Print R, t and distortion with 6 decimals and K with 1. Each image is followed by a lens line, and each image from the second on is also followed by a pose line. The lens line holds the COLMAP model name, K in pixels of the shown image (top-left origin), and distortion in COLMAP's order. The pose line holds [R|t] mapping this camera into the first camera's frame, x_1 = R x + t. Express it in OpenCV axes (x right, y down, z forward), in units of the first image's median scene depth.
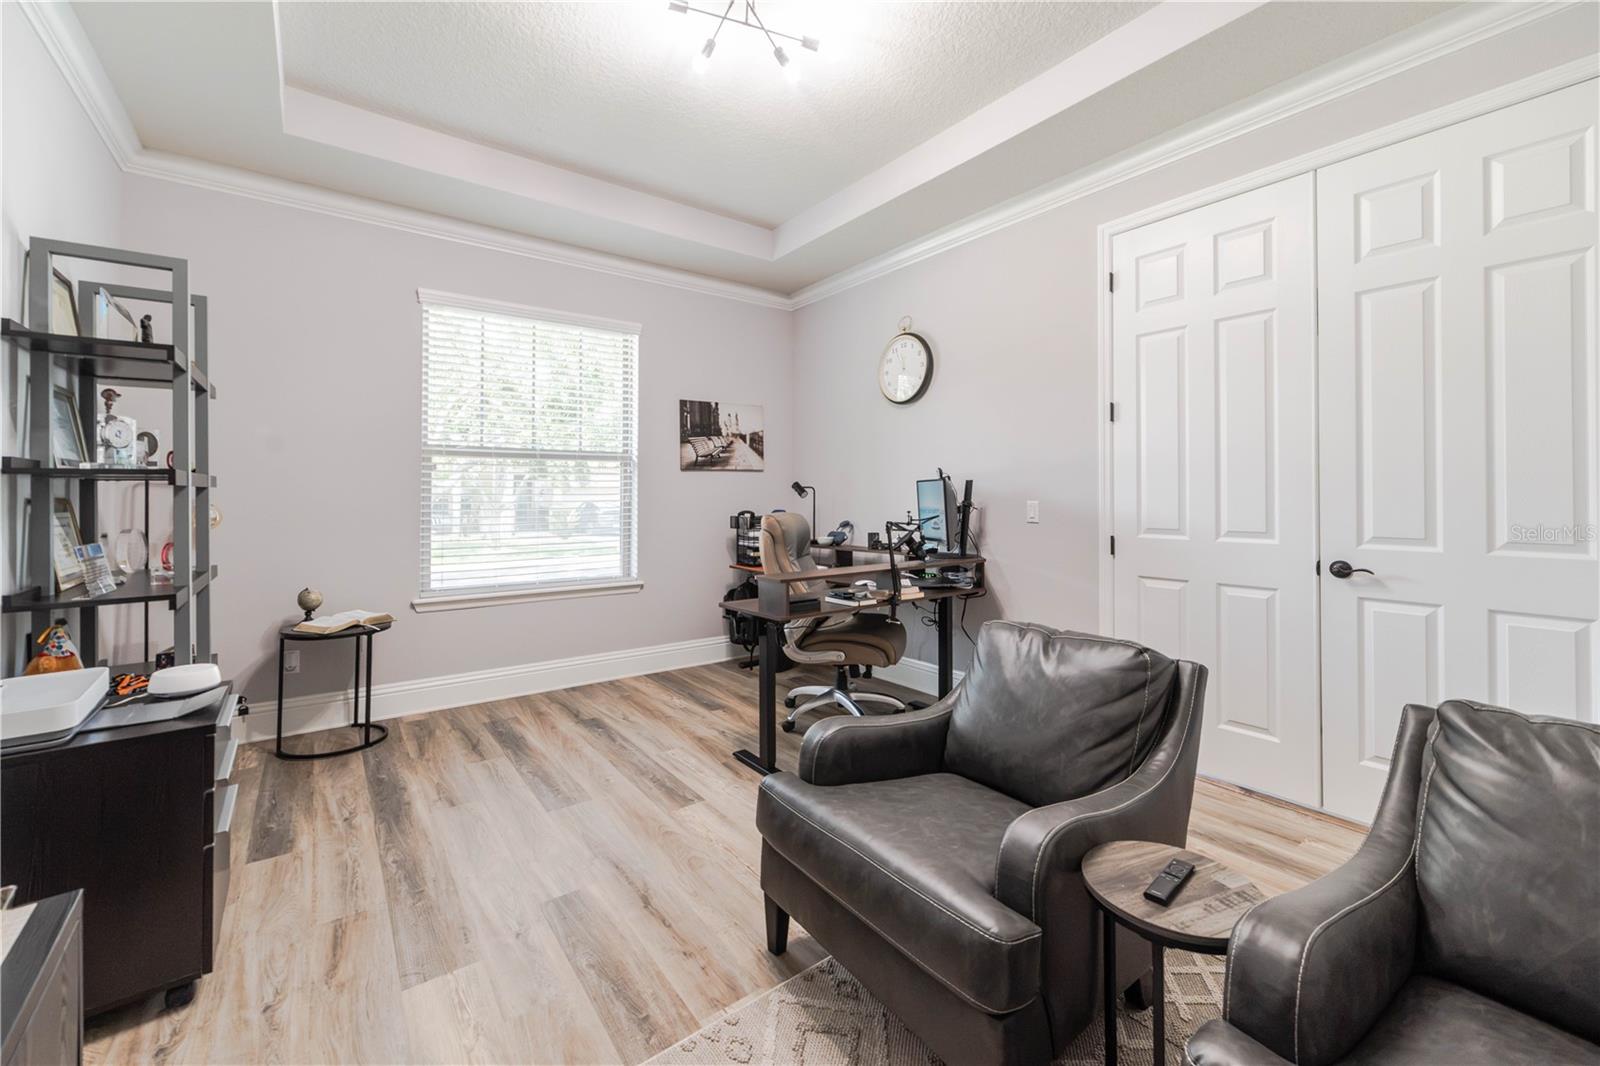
lens RADIAL K [[653.2, 0, 795.6], [0, 653.2, 490.7], [0, 0, 1]] dist [-0.001975, -0.000211]
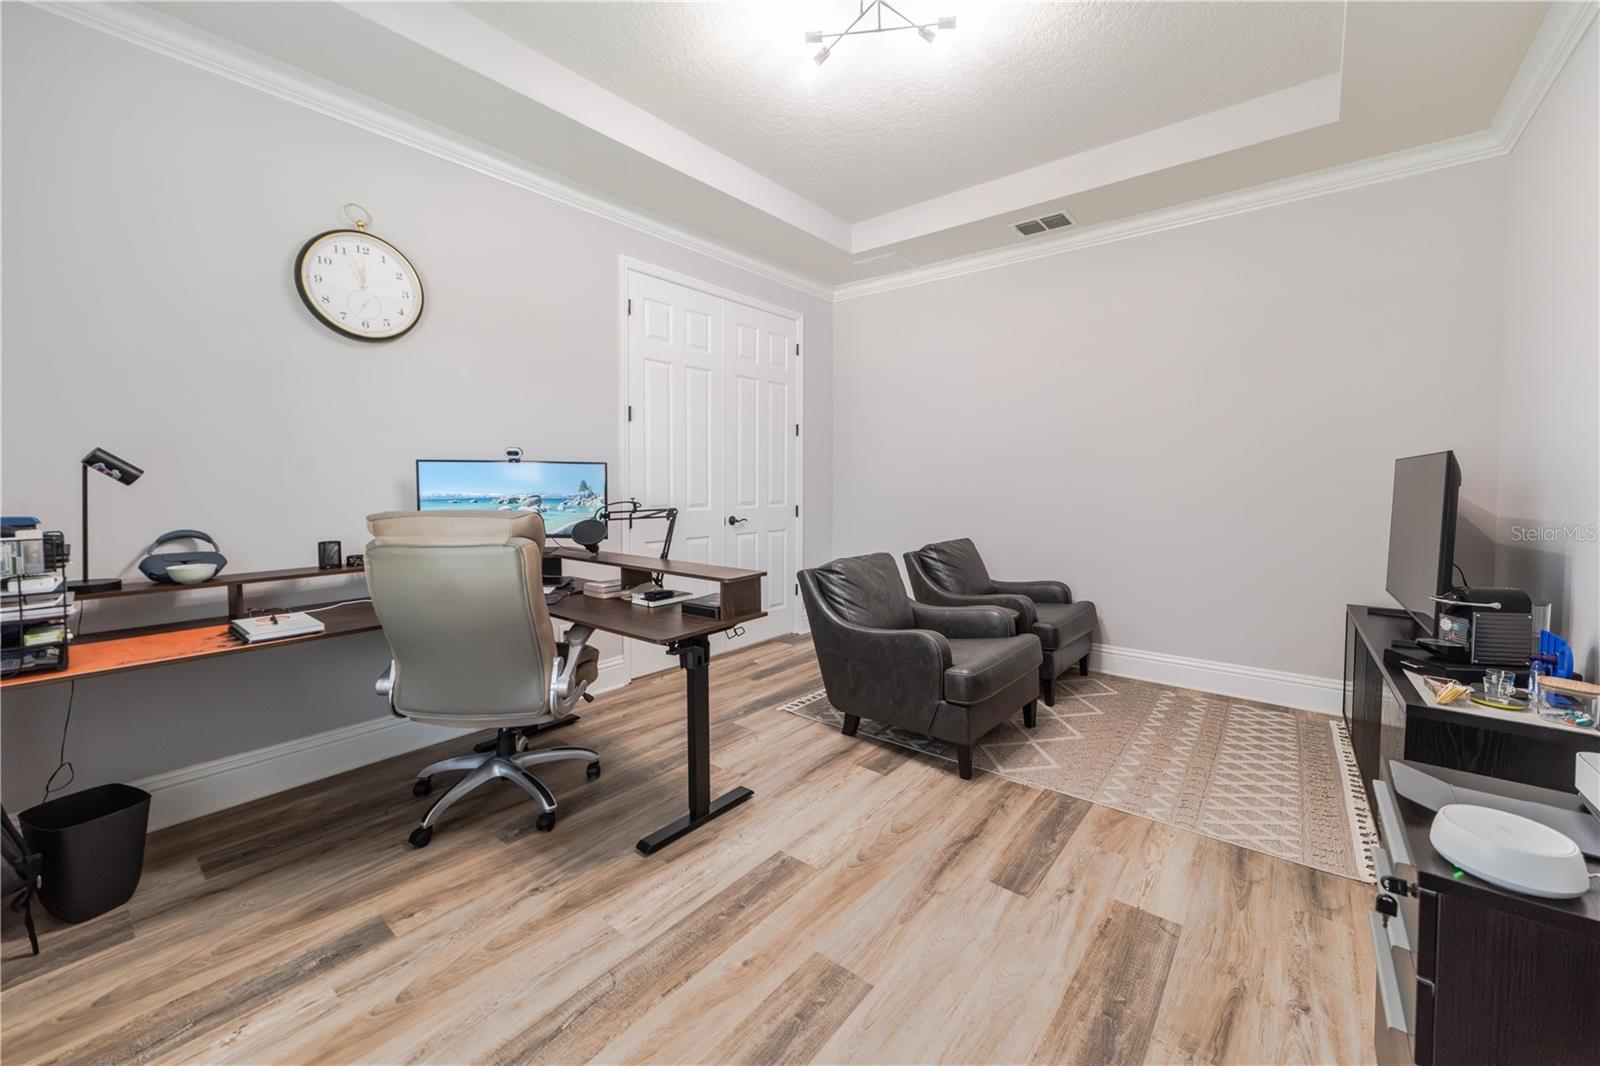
lens RADIAL K [[609.2, 0, 807.2], [0, 609.2, 504.3], [0, 0, 1]] dist [0.001855, 0.000178]
pose [[-0.250026, -0.039996, 0.967413, -0.675059], [-0.013948, 0.999192, 0.037705, 0.002721], [-0.968139, -0.004066, -0.250382, 0.891951]]
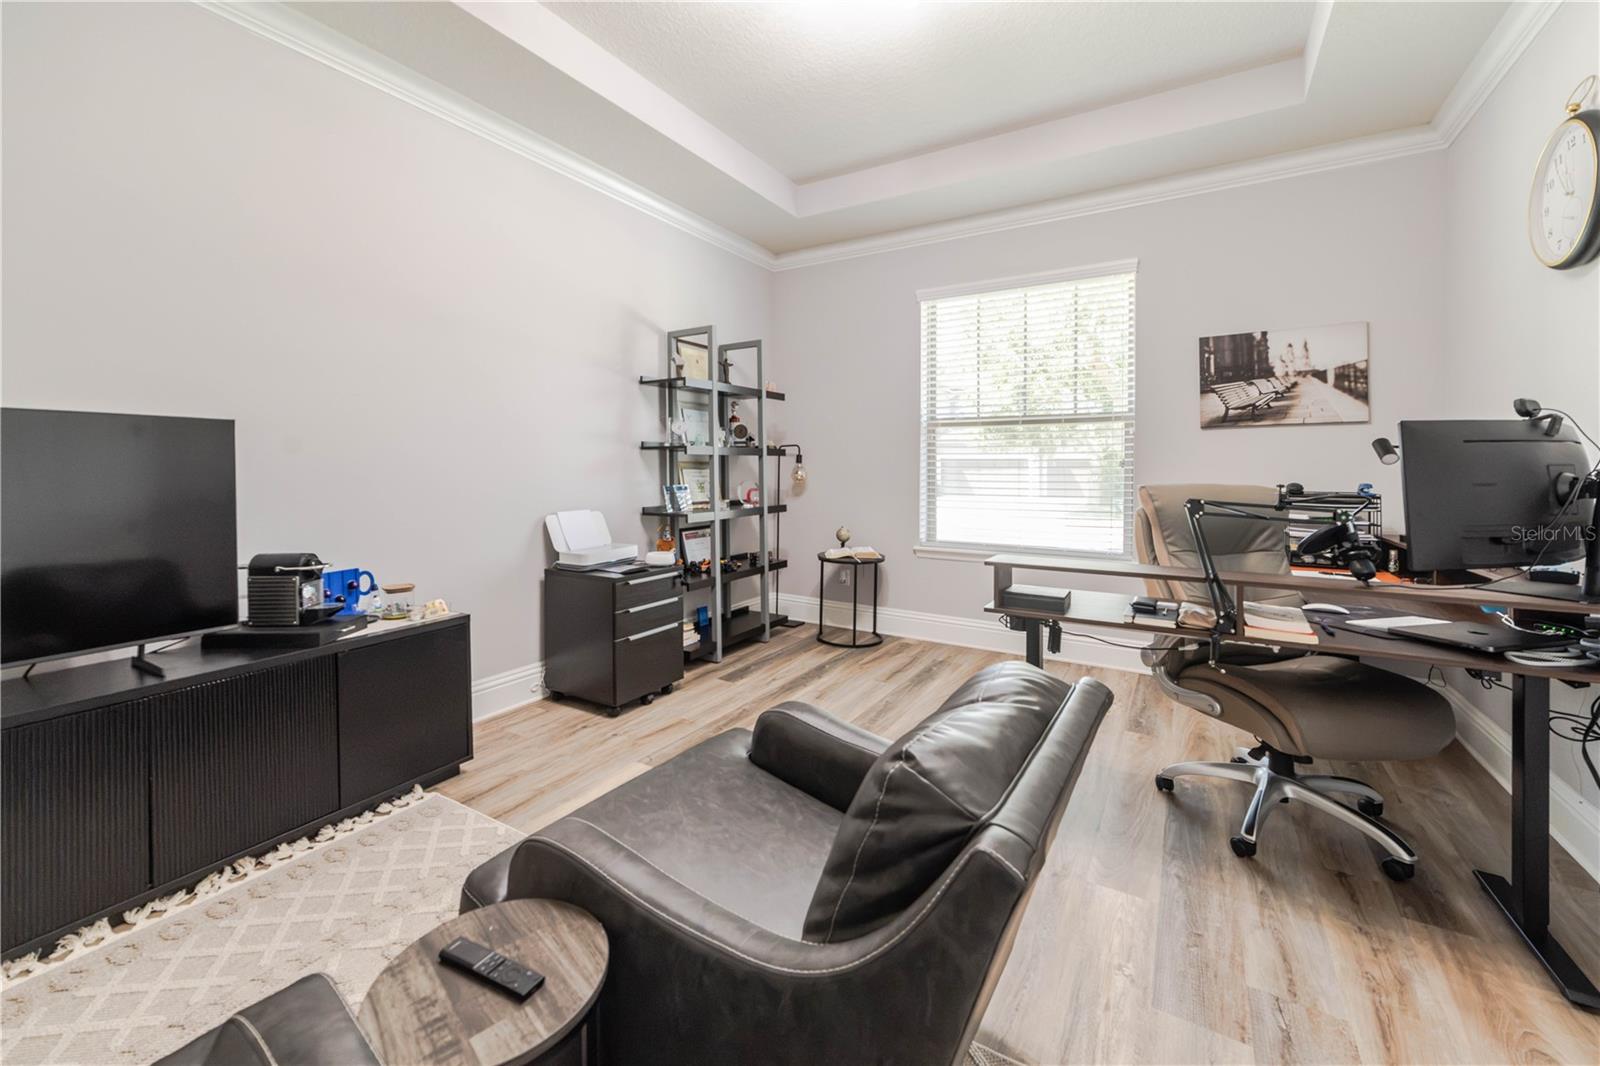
lens RADIAL K [[638.3, 0, 796.7], [0, 638.3, 463.9], [0, 0, 1]] dist [0.008402, -0.000056]
pose [[0.371639, 0.003206, -0.928372, 0.481940], [0.003003, 0.999985, 0.004656, 0.007826], [0.928373, -0.004518, 0.371623, 0.367759]]
